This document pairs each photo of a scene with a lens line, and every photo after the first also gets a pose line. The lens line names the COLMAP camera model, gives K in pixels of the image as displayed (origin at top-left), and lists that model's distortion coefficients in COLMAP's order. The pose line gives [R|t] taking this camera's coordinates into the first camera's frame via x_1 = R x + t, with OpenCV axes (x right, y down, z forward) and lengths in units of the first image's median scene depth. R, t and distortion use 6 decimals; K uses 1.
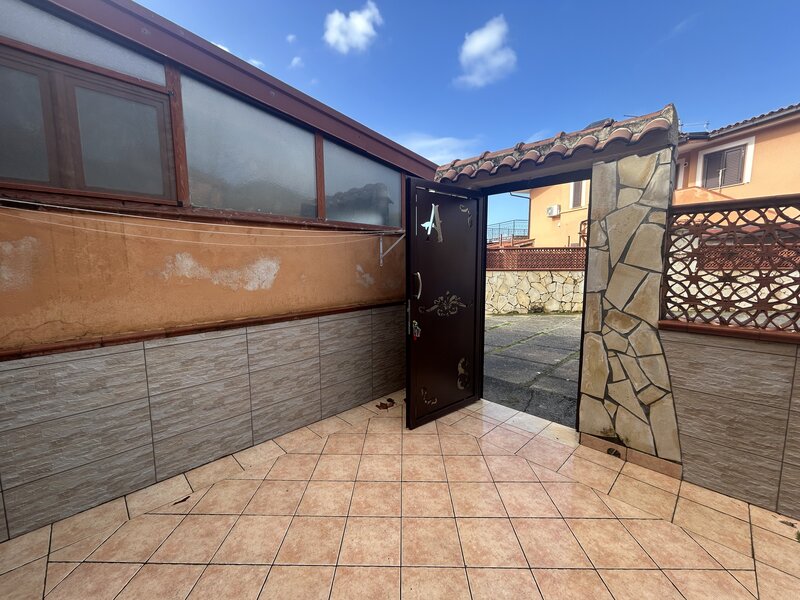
lens RADIAL K [[325.2, 0, 399.5], [0, 325.2, 299.6], [0, 0, 1]] dist [0.007562, -0.002074]
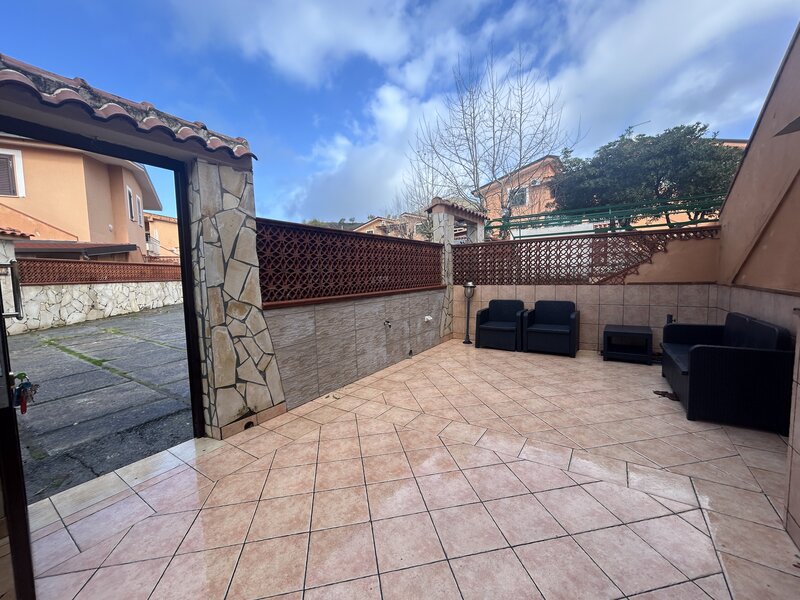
lens RADIAL K [[325.2, 0, 398.7], [0, 325.2, 299.7], [0, 0, 1]] dist [0.007562, -0.002074]
pose [[-0.191829, -0.068763, 0.979016, -0.548485], [0.136403, 0.985993, 0.095980, -0.000883], [-0.971903, 0.151953, -0.179763, 0.656255]]
